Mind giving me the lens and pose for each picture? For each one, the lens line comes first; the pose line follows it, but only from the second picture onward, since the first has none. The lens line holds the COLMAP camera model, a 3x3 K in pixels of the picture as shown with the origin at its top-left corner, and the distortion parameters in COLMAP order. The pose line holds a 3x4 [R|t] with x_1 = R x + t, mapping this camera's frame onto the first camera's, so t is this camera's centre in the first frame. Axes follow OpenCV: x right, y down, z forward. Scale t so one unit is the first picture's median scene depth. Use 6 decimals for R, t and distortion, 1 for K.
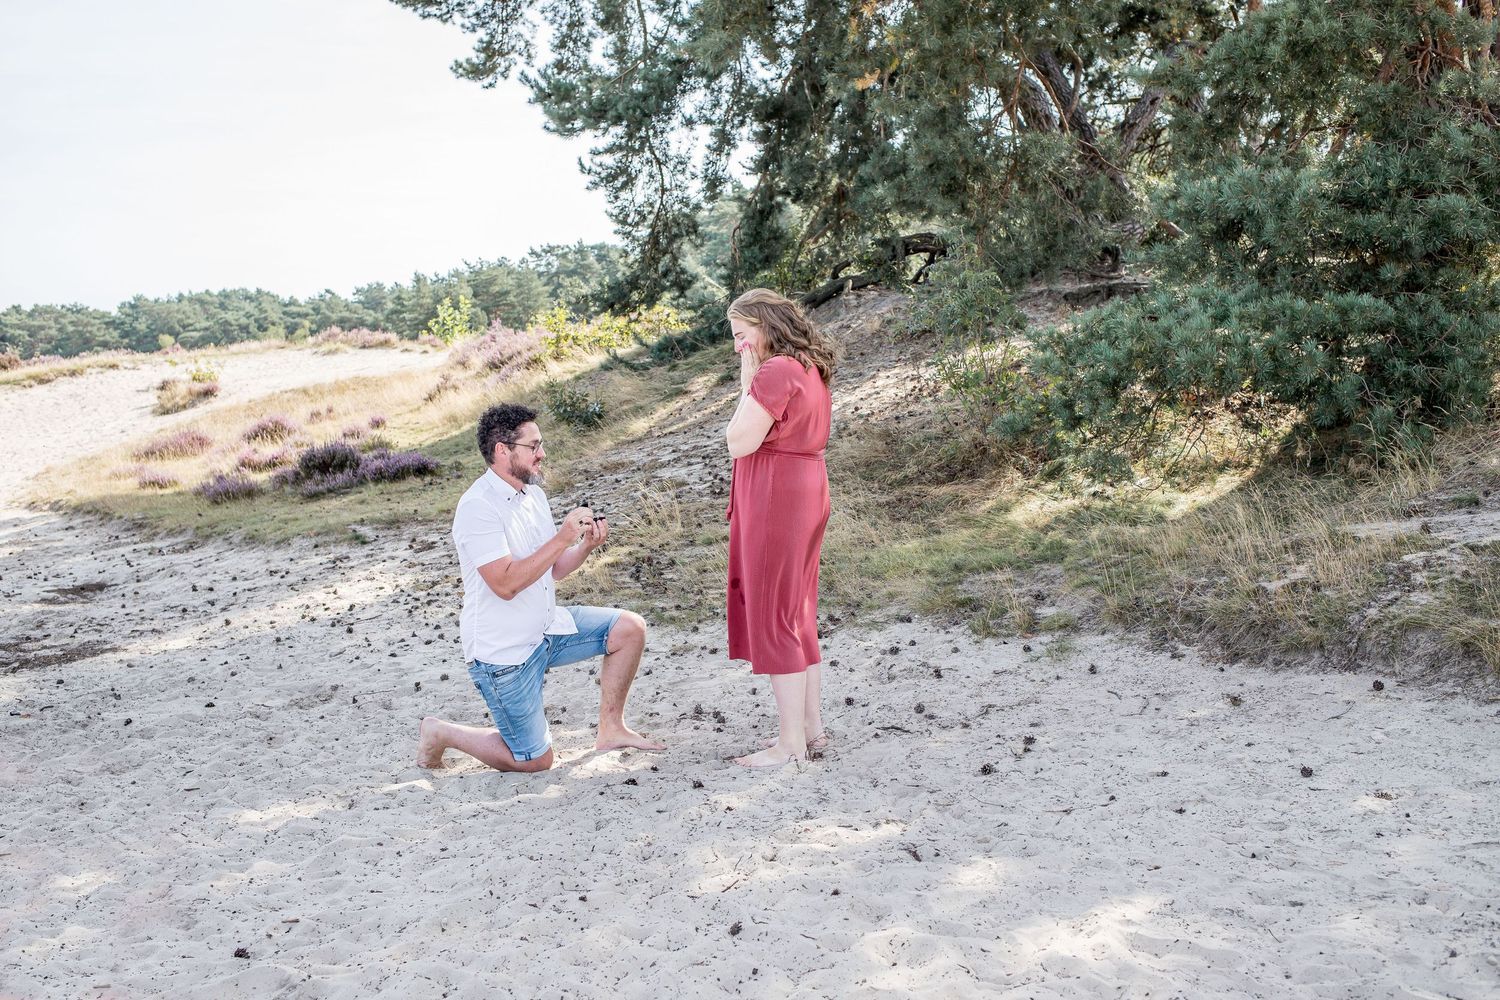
lens RADIAL K [[1458.2, 0, 747.1], [0, 1458.2, 506.8], [0, 0, 1]] dist [-0.085975, 0.091213]
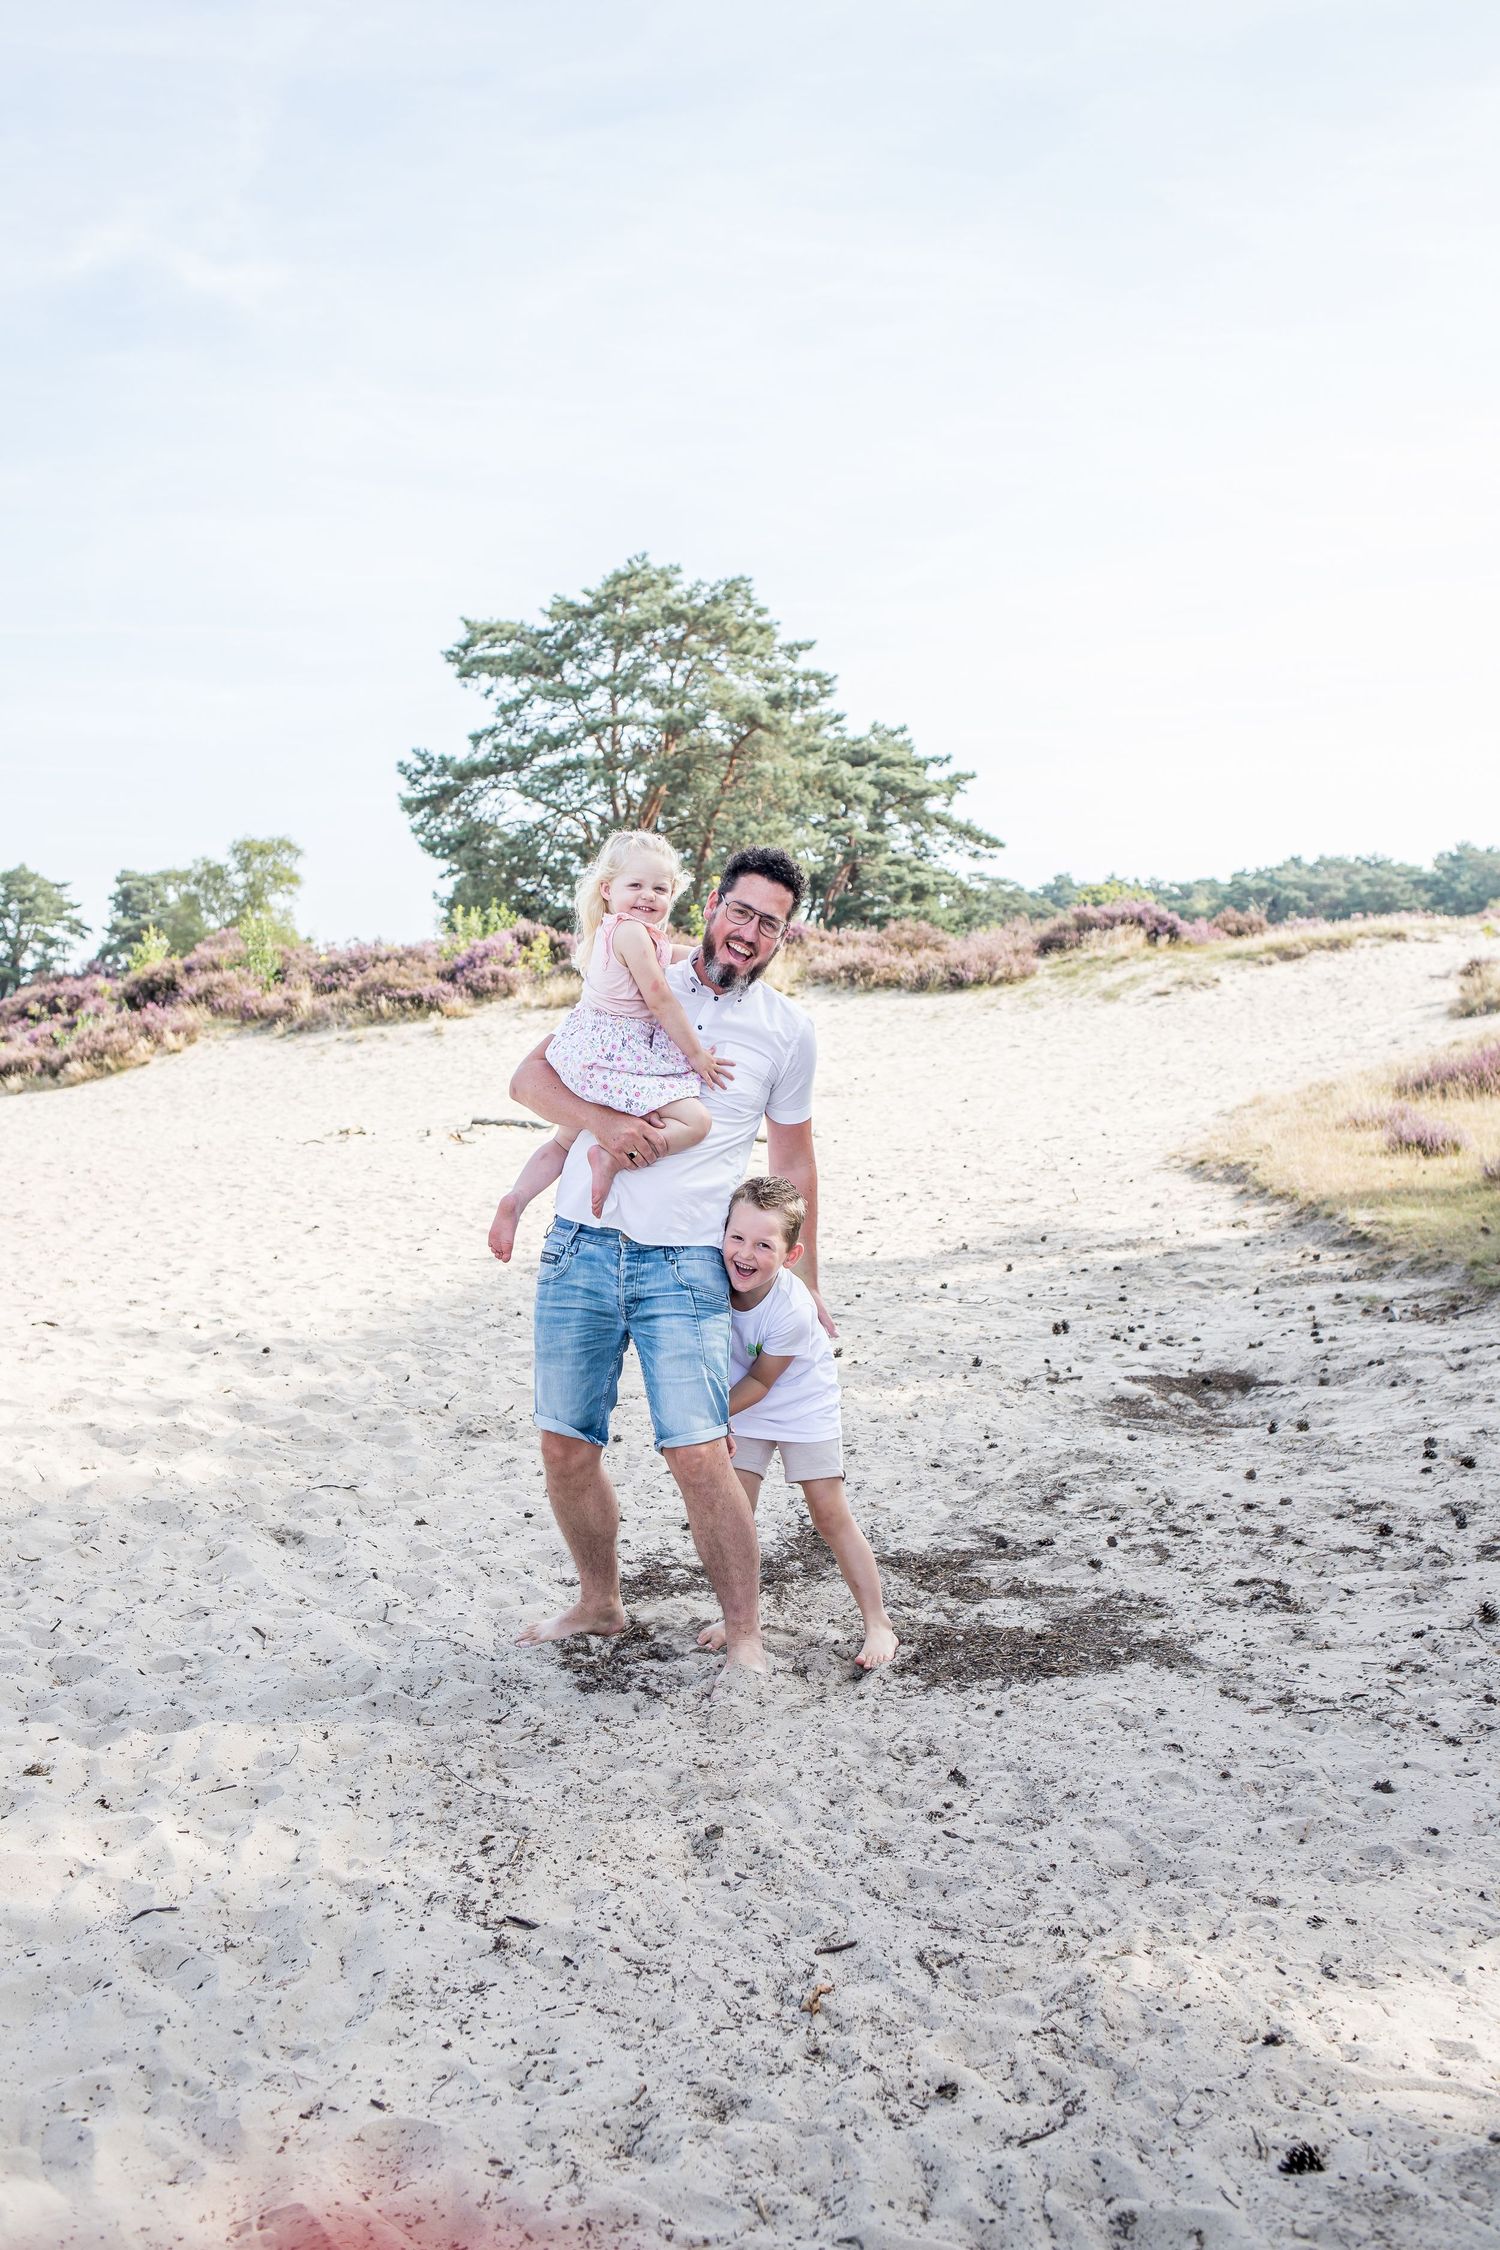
lens RADIAL K [[2187.3, 0, 753.3], [0, 2187.3, 1153.1], [0, 0, 1]] dist [-0.085975, 0.091213]
pose [[0.757666, 0.081237, -0.647567, -0.068181], [-0.083605, 0.996129, 0.027144, -0.011879], [0.647265, 0.033573, 0.761525, 0.199405]]
